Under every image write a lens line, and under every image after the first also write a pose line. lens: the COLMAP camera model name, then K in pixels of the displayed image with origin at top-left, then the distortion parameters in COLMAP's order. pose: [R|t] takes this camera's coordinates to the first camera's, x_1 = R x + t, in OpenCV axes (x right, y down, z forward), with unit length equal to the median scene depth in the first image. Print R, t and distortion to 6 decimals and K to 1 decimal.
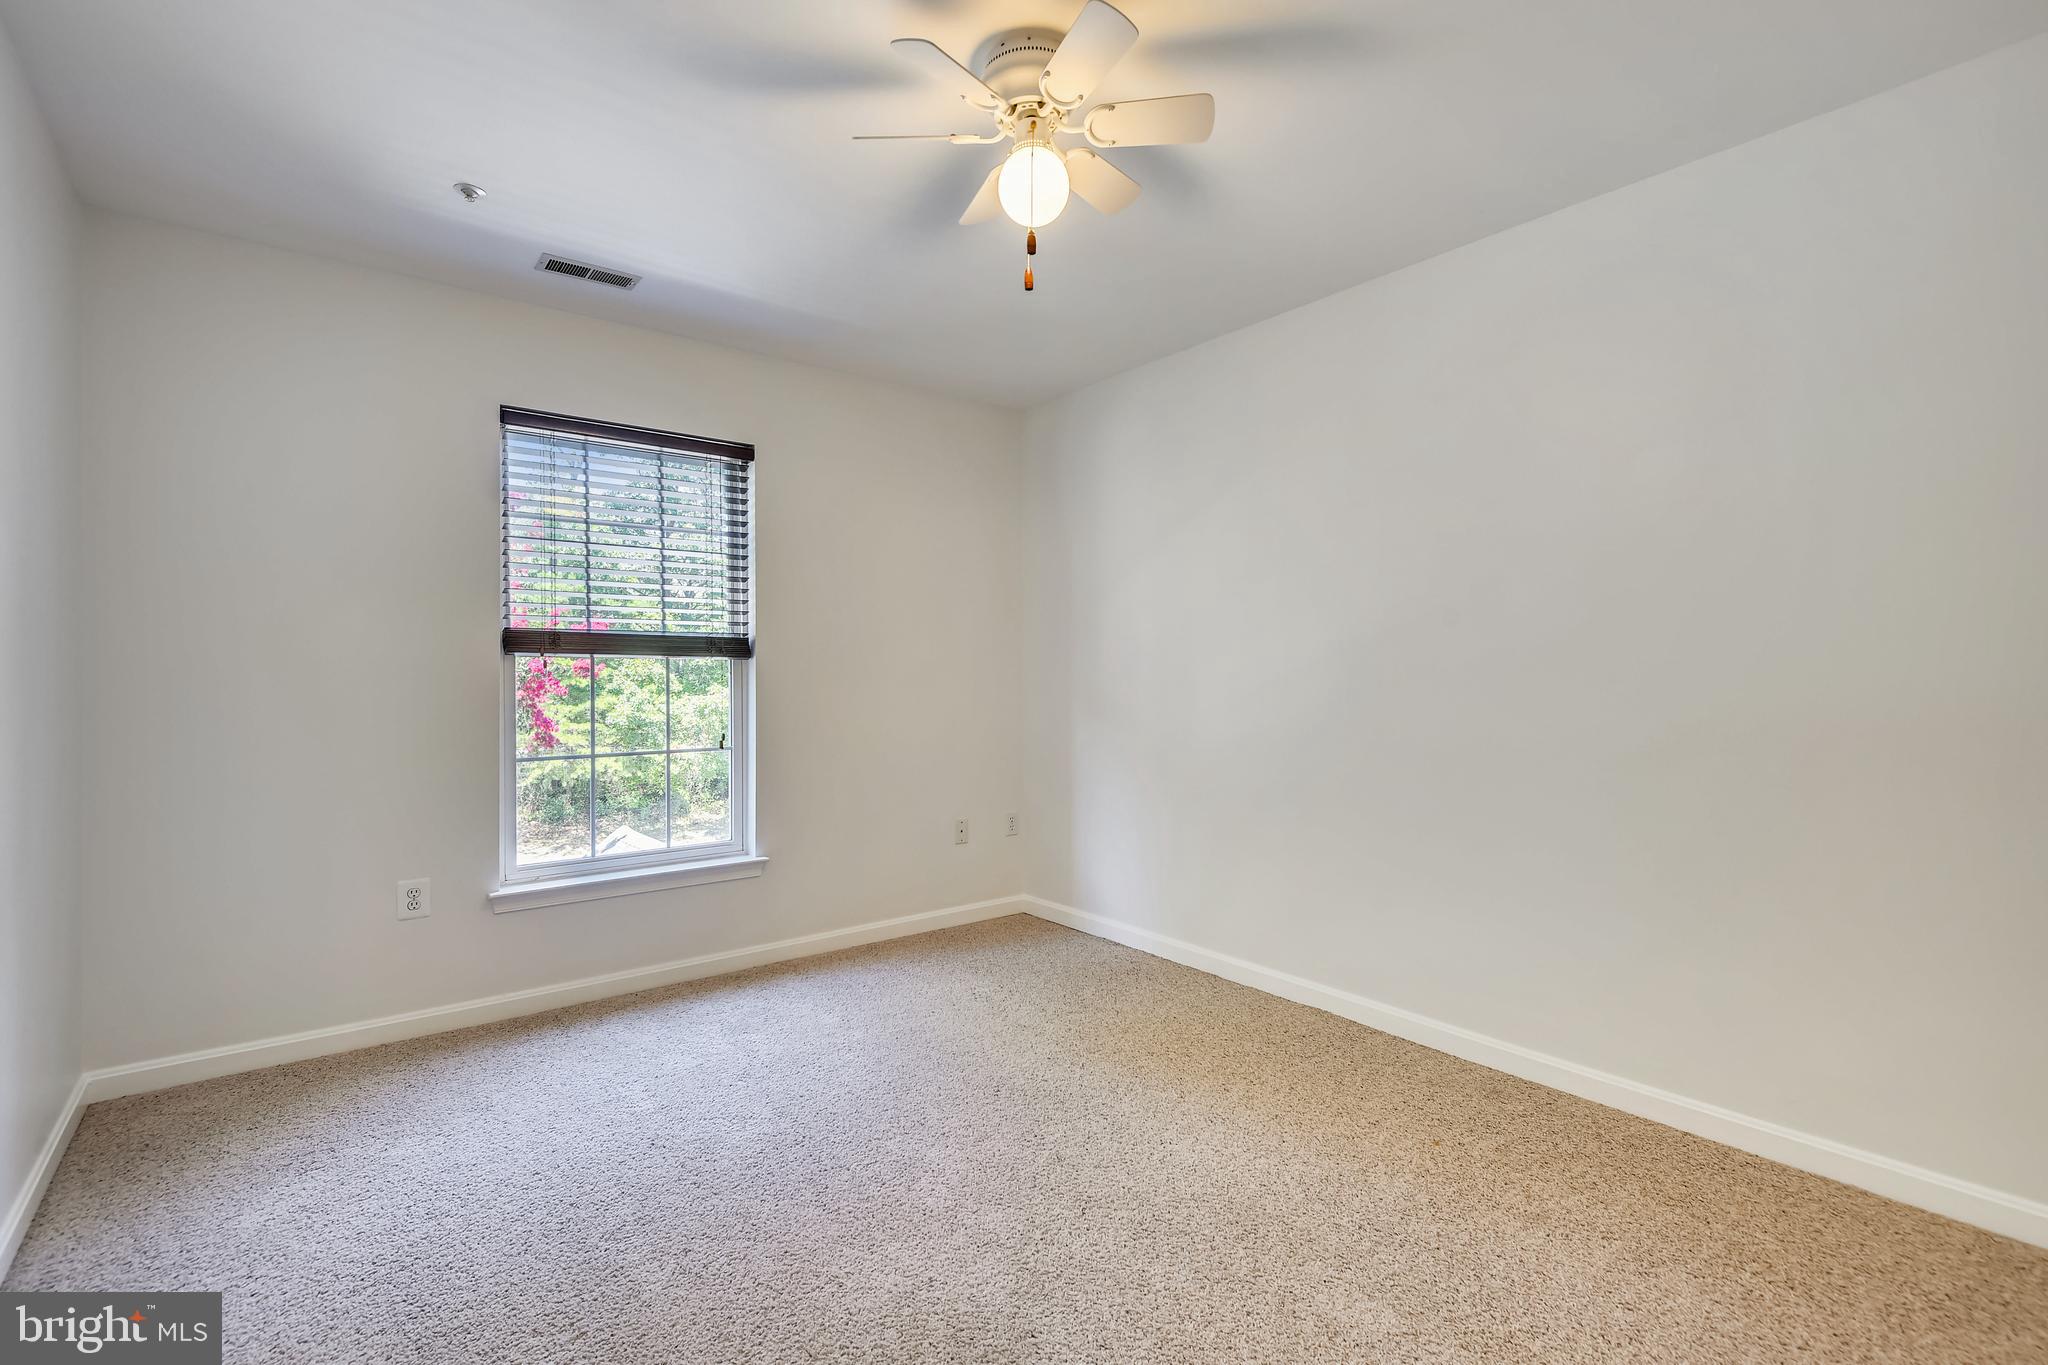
lens RADIAL K [[915.4, 0, 1018.2], [0, 915.4, 676.9], [0, 0, 1]] dist [0.003791, 0.000222]
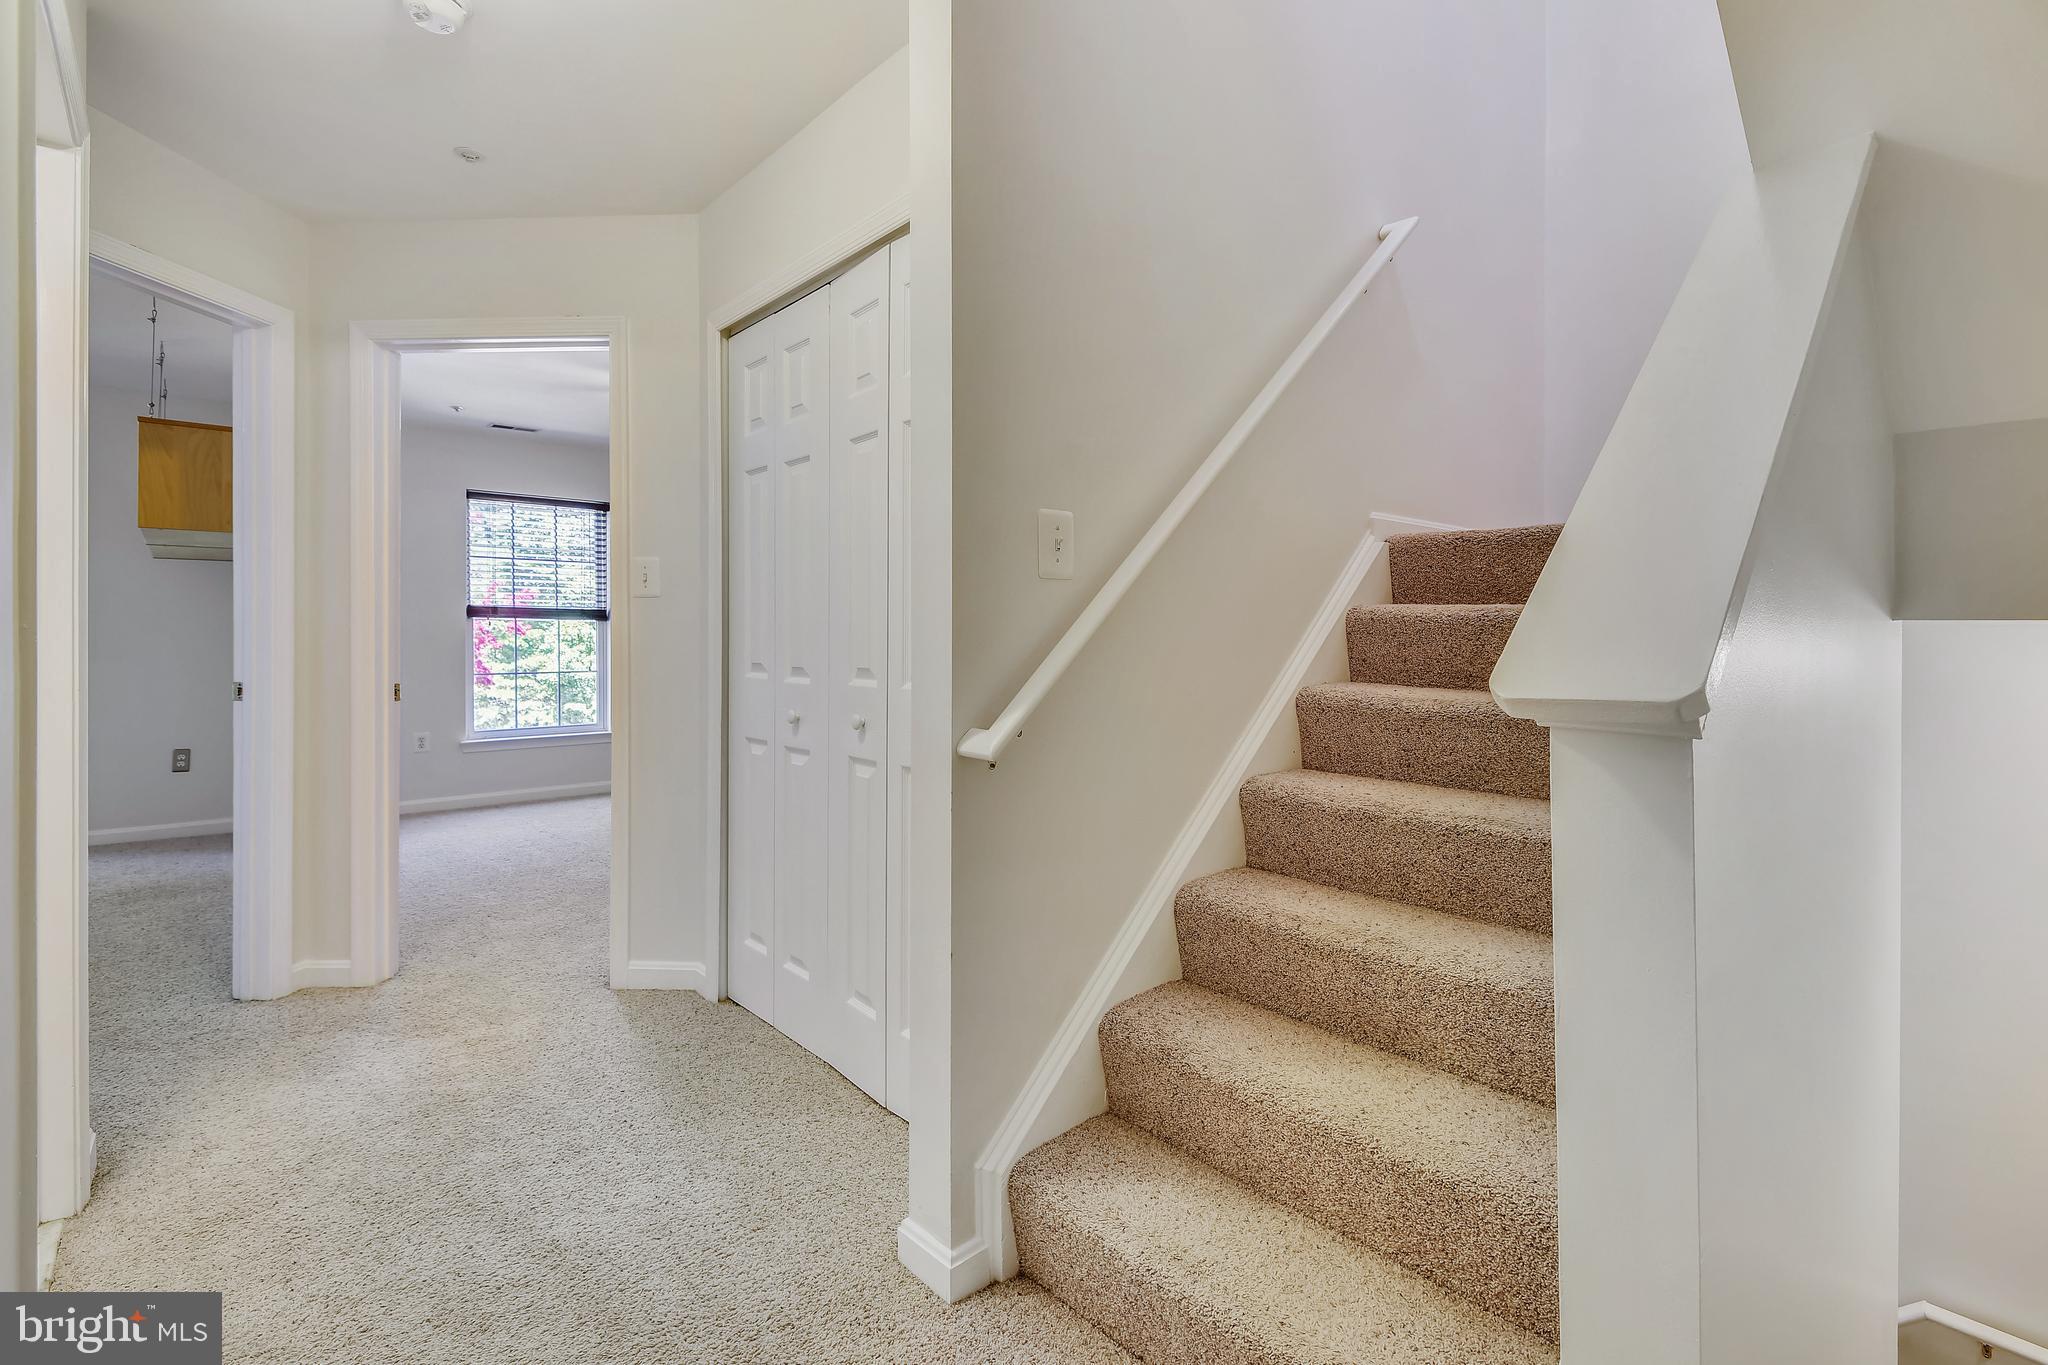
lens RADIAL K [[915.4, 0, 1041.3], [0, 915.4, 634.5], [0, 0, 1]] dist [0.003791, 0.000222]
pose [[0.997145, -0.001397, 0.075502, 0.432897], [0.001771, 0.999986, -0.004891, 0.017111], [-0.075495, 0.005010, 0.997134, -0.885194]]
